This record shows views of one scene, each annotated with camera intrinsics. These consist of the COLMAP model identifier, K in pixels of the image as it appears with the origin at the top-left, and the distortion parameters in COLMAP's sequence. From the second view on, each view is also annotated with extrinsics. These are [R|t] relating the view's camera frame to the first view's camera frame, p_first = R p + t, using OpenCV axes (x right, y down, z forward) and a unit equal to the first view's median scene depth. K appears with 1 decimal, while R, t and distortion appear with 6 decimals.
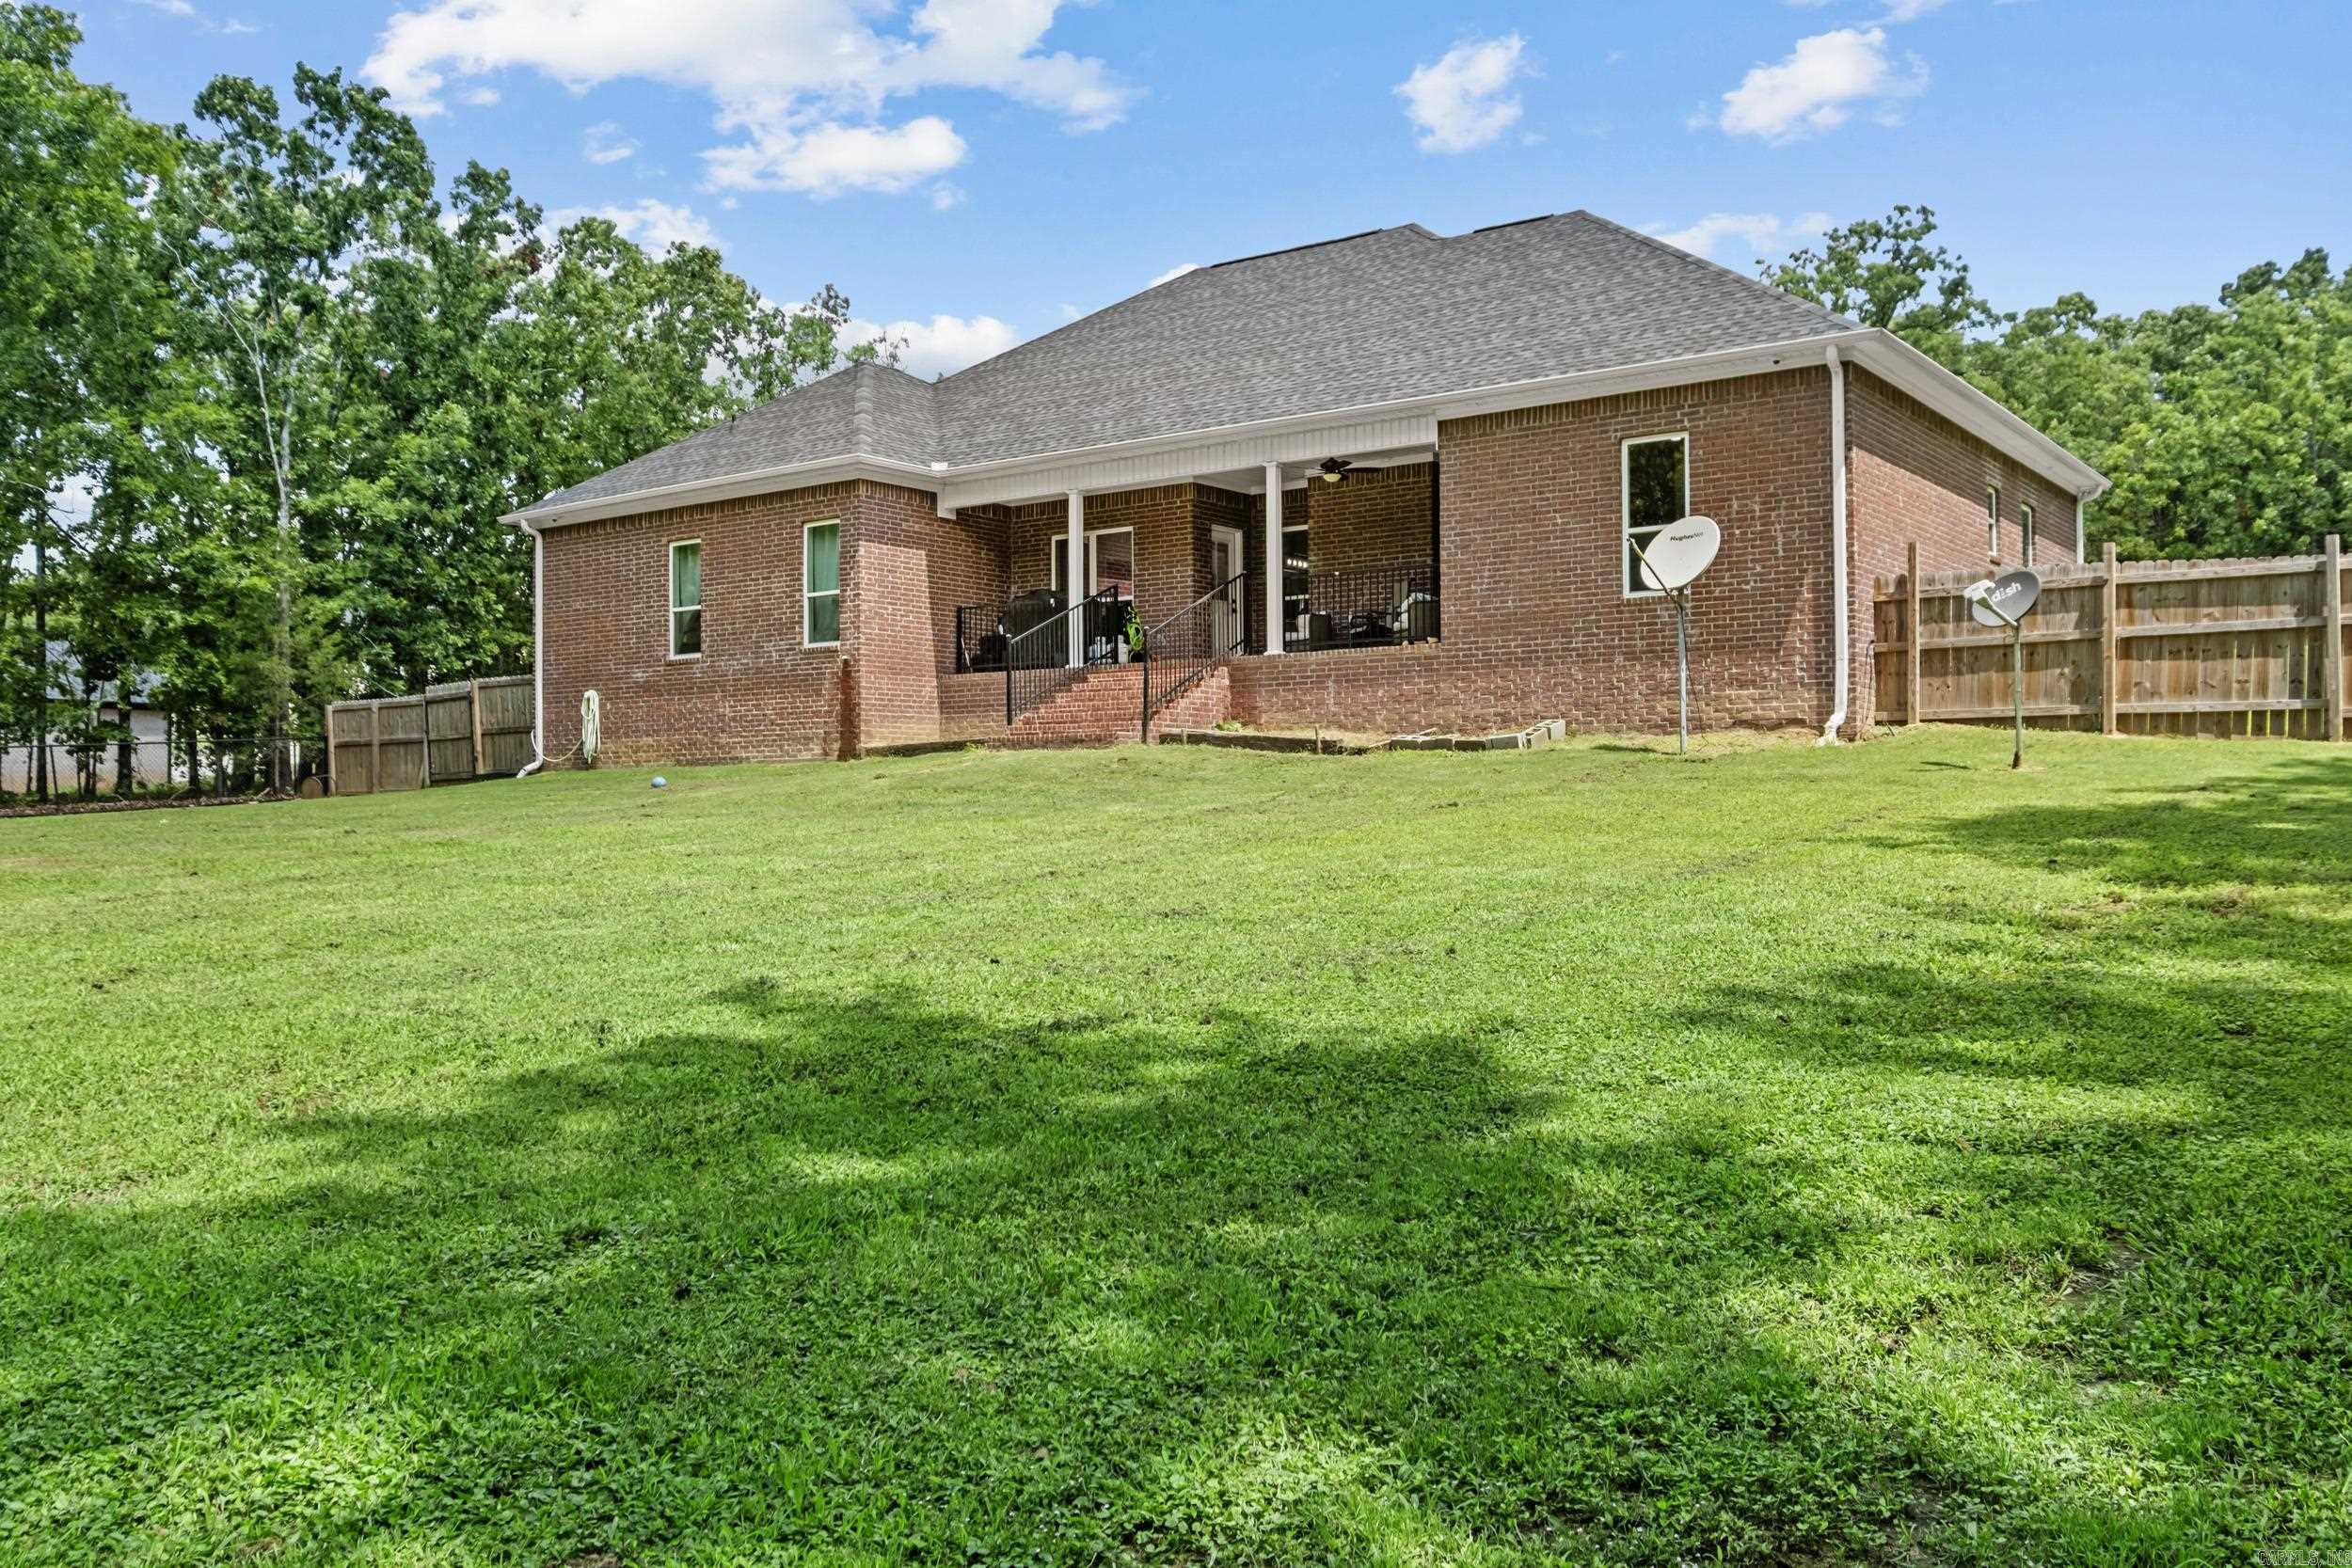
lens RADIAL K [[1894.8, 0, 1258.5], [0, 1894.8, 783.1], [0, 0, 1]] dist [-0.000511, -0.001741]
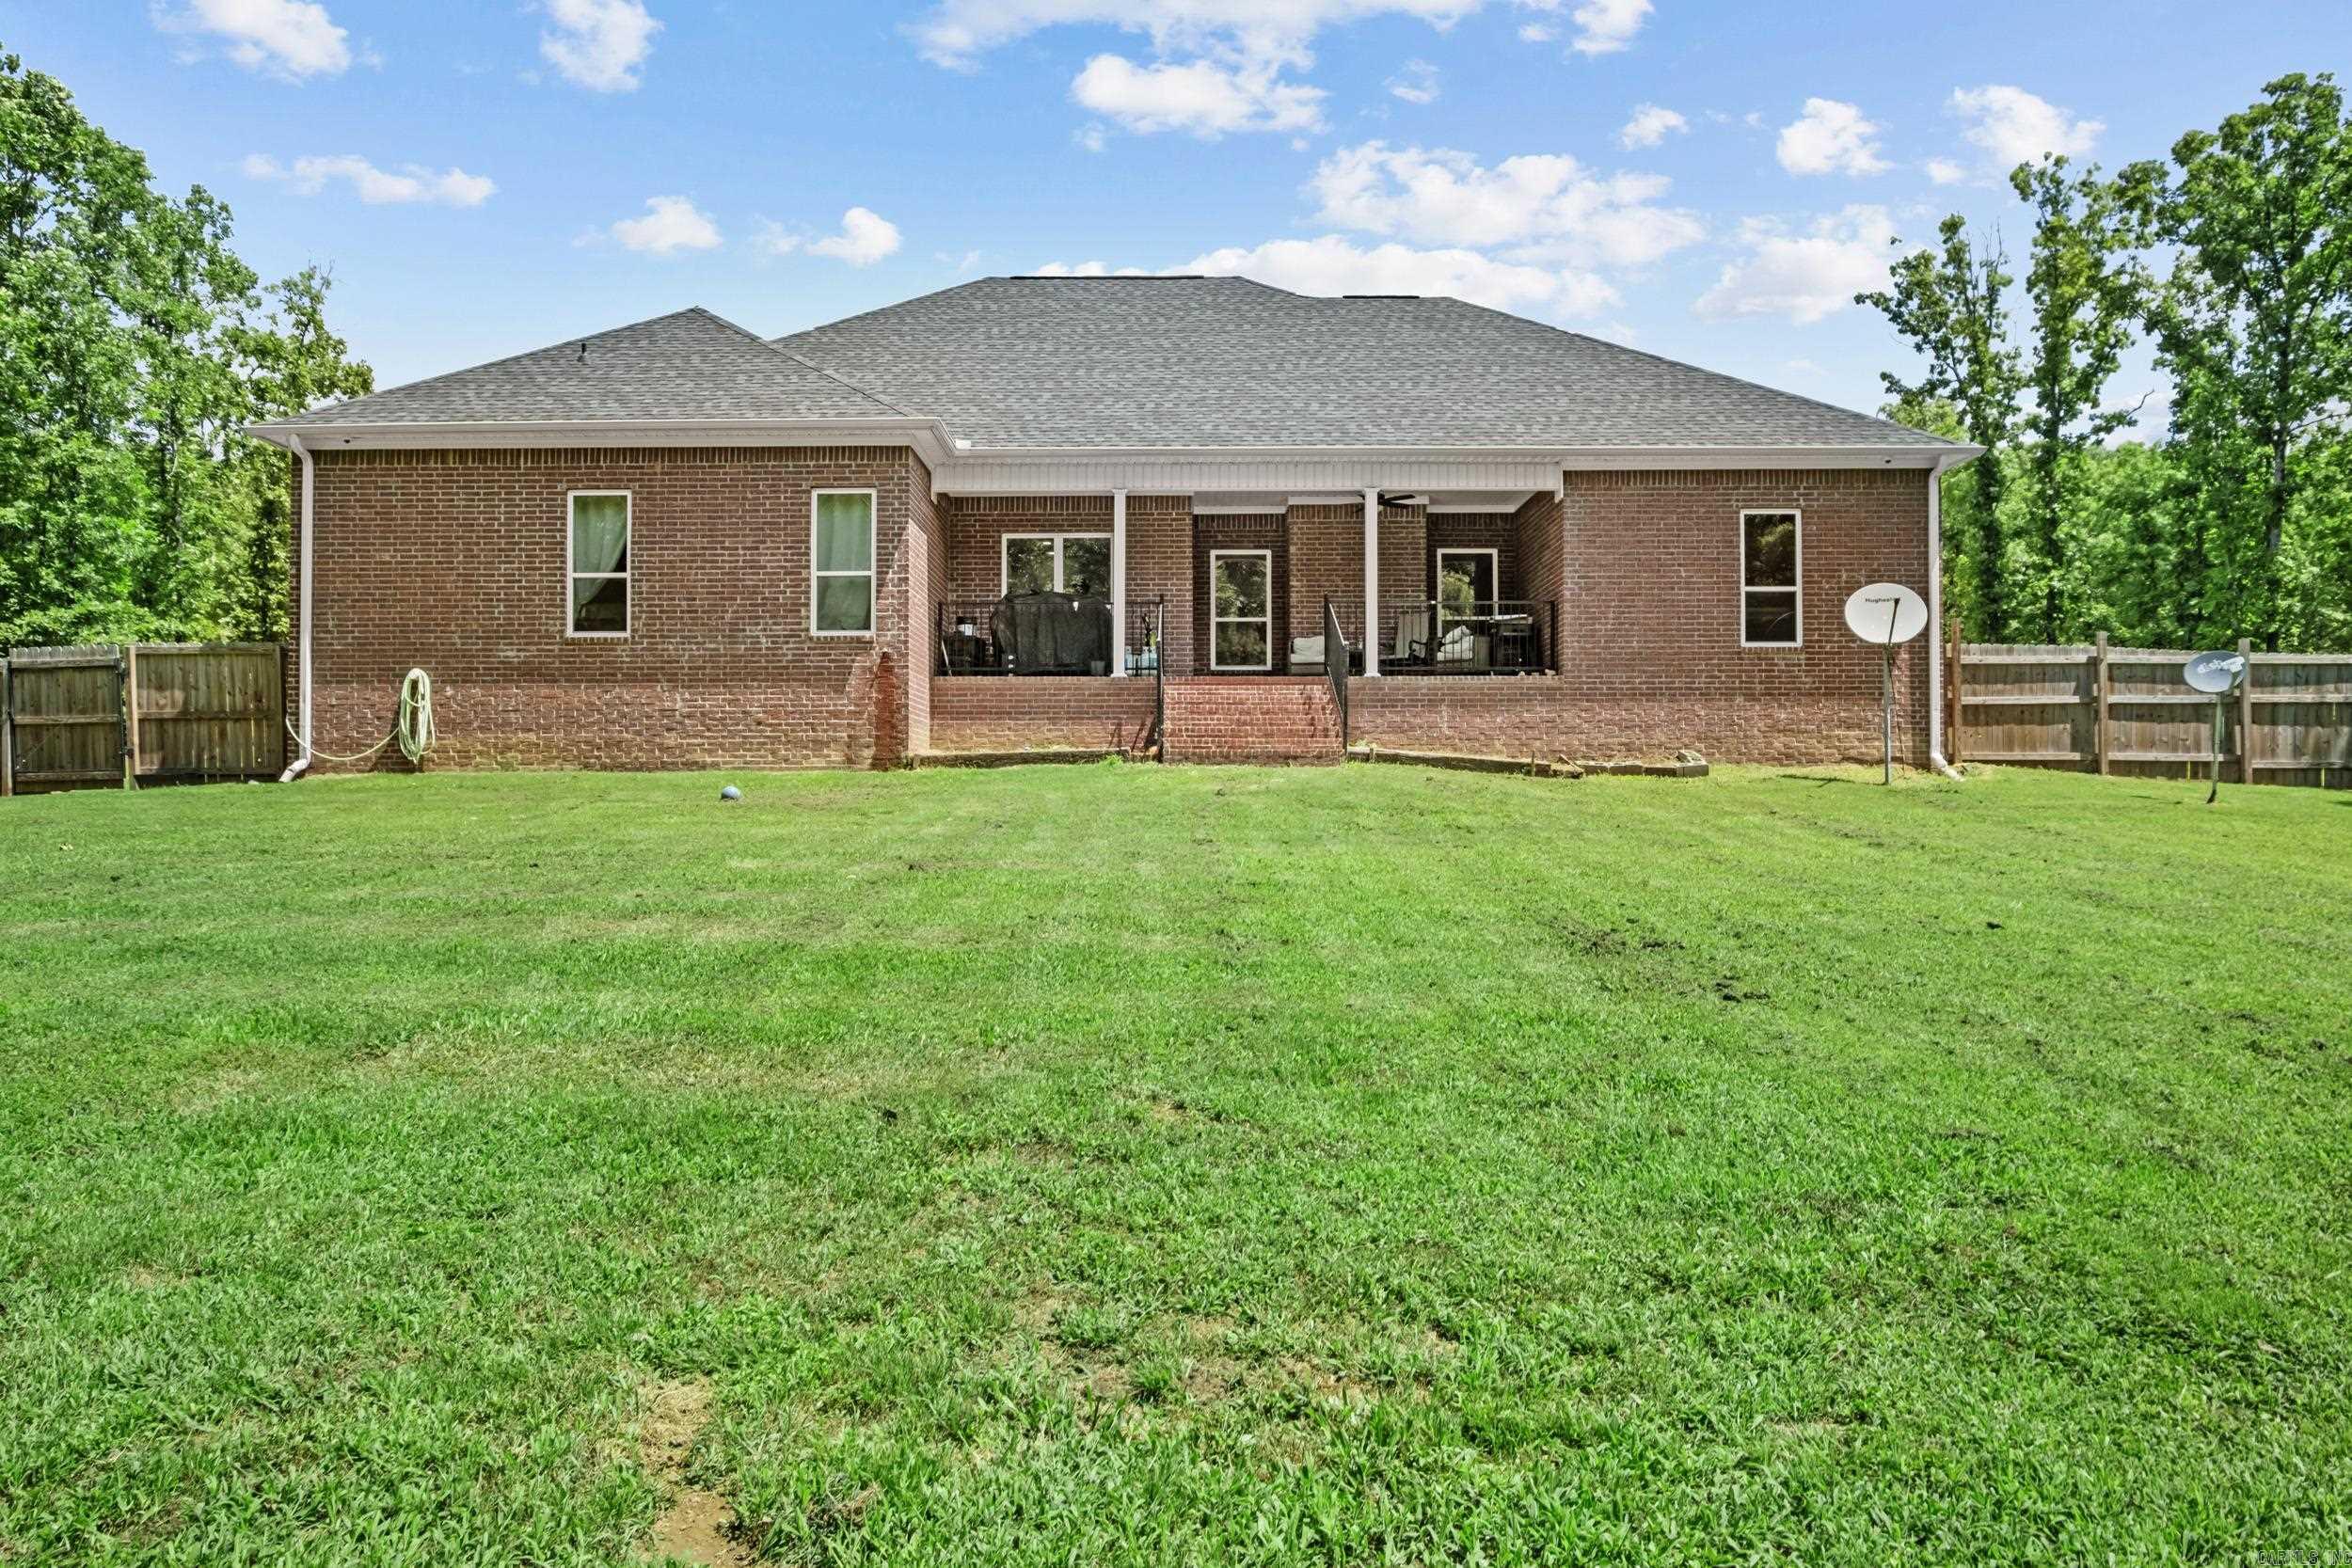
lens RADIAL K [[1563.6, 0, 1176.0], [0, 1563.6, 784.0], [0, 0, 1]] dist [-0.008805, 0.001771]
pose [[0.823291, 0.017146, 0.567360, -0.571571], [-0.013642, 0.999853, -0.010422, 0.000106], [-0.567456, 0.000841, 0.823404, 0.379618]]
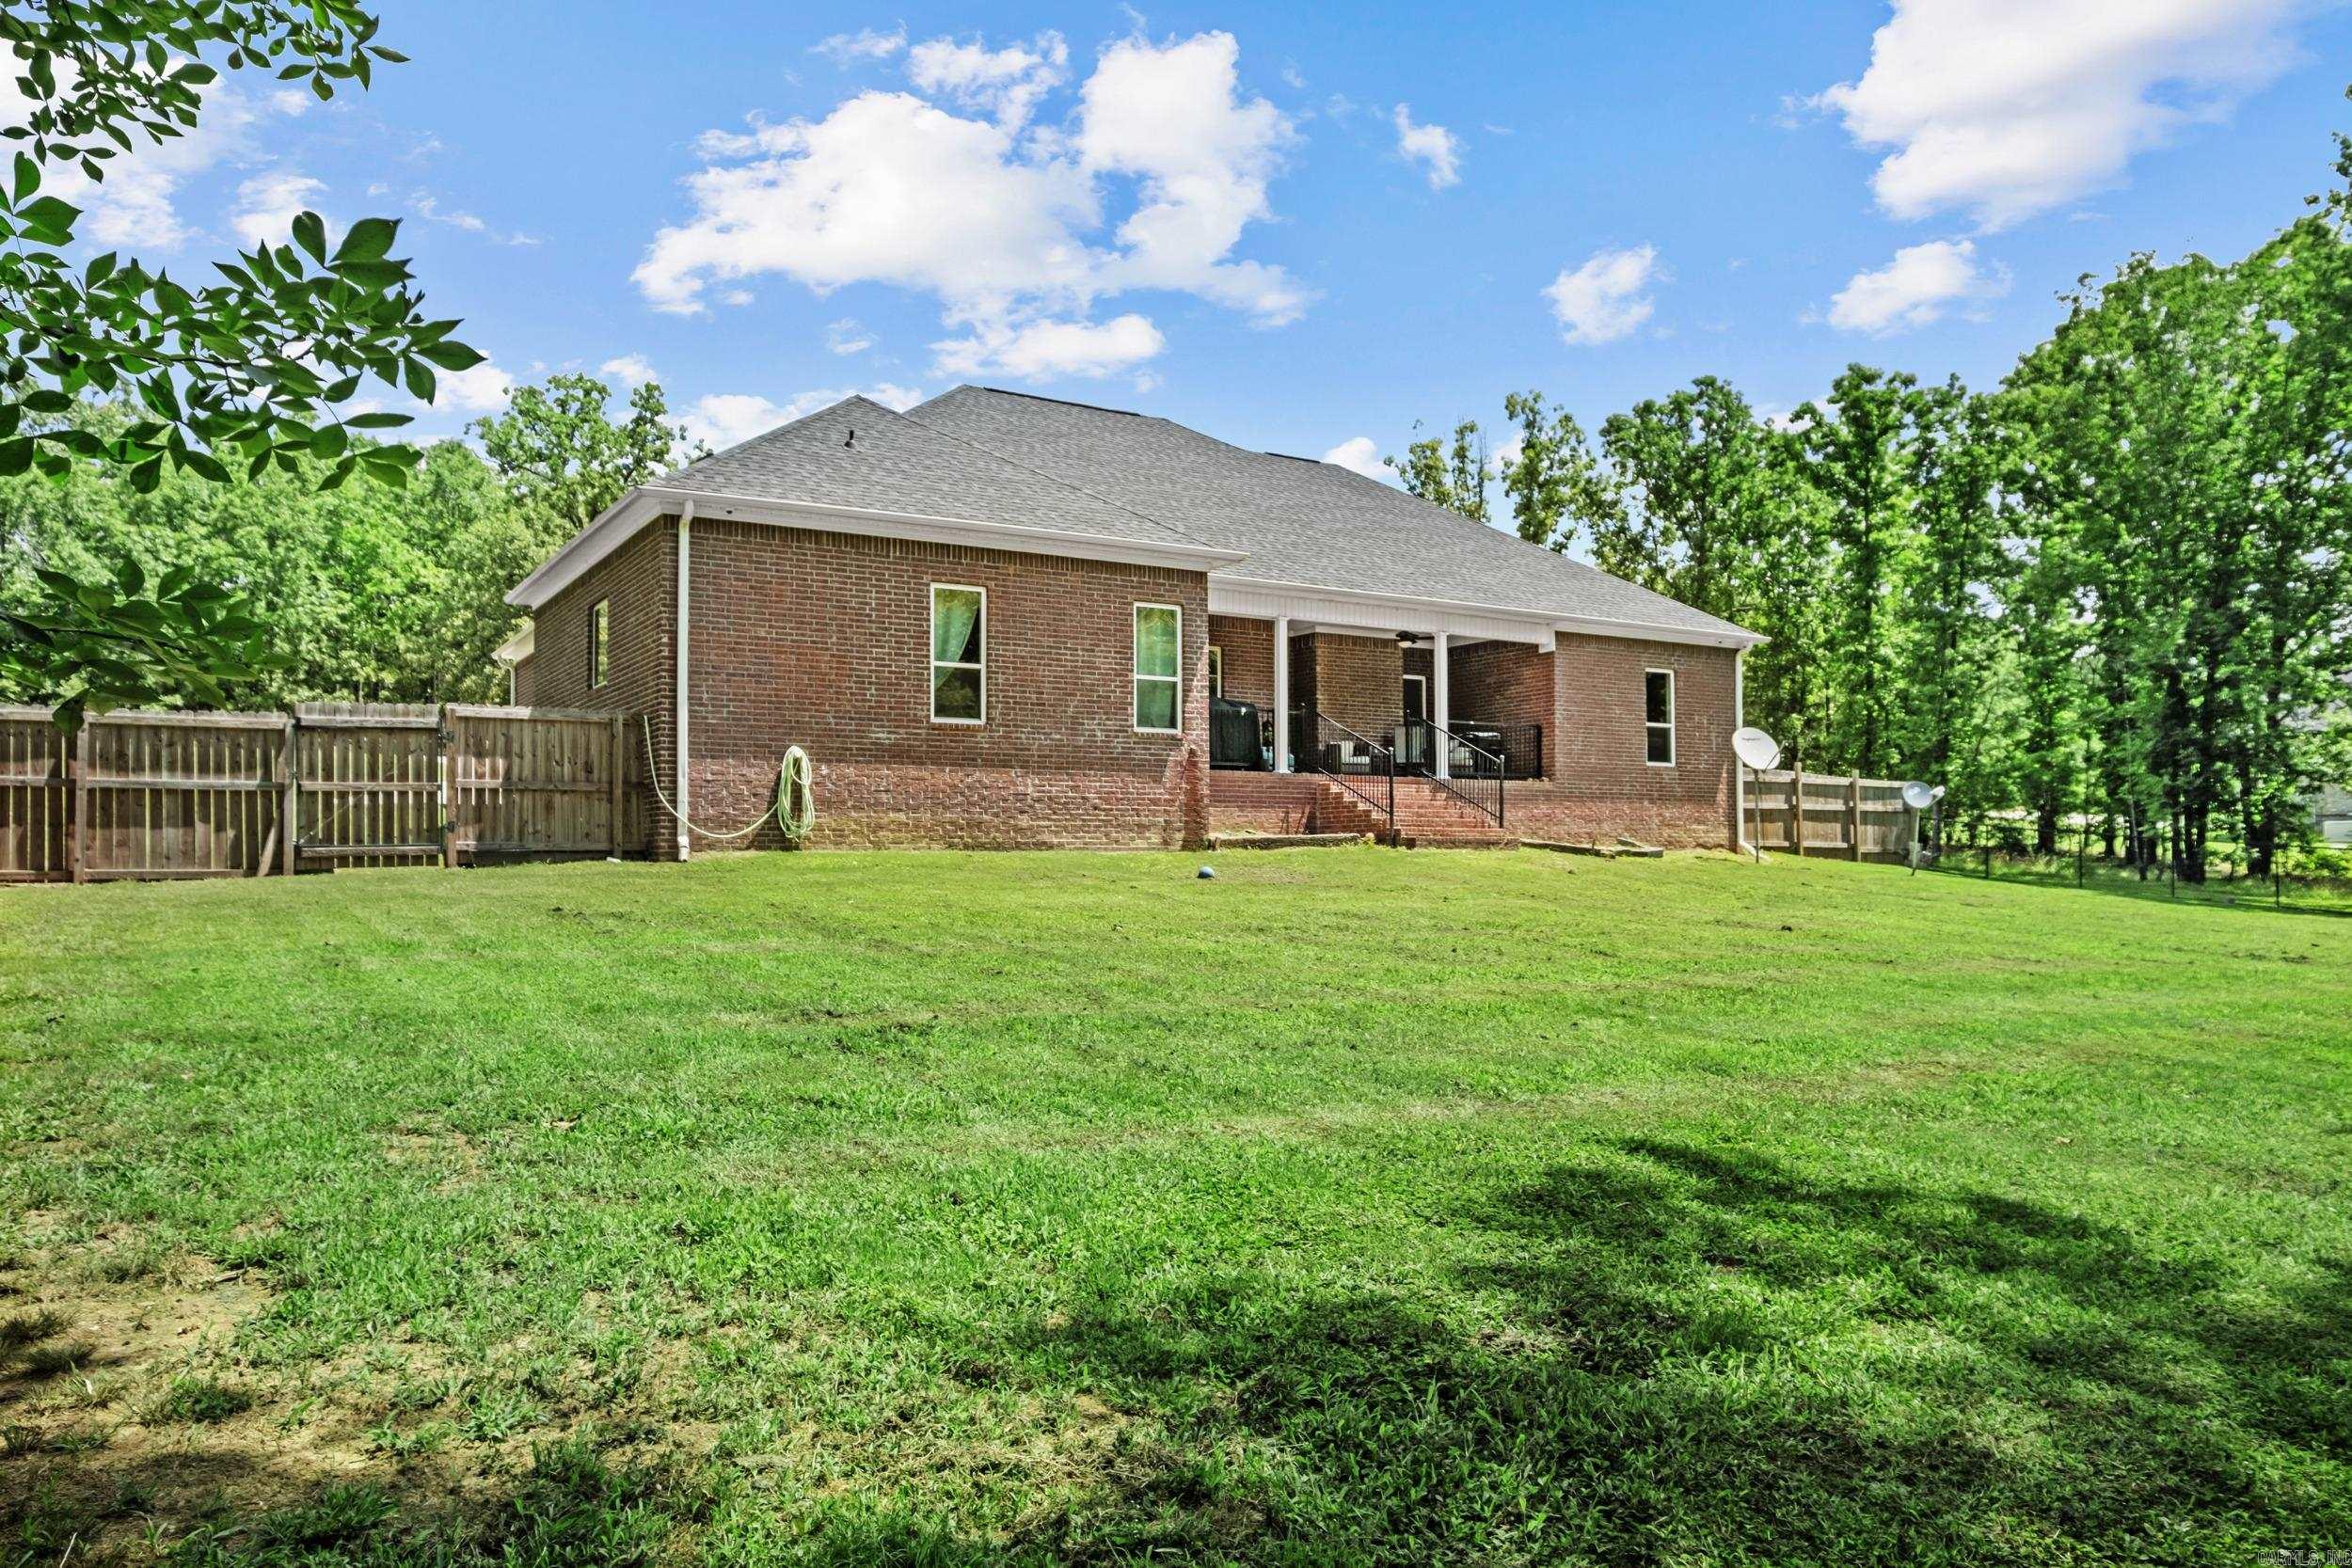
lens RADIAL K [[1563.6, 0, 1176.0], [0, 1563.6, 784.0], [0, 0, 1]] dist [-0.008805, 0.001771]
pose [[0.408055, 0.056726, 0.911194, -1.082056], [-0.014550, 0.998345, -0.055636, -0.001288], [-0.912842, 0.009445, 0.408205, 0.751983]]
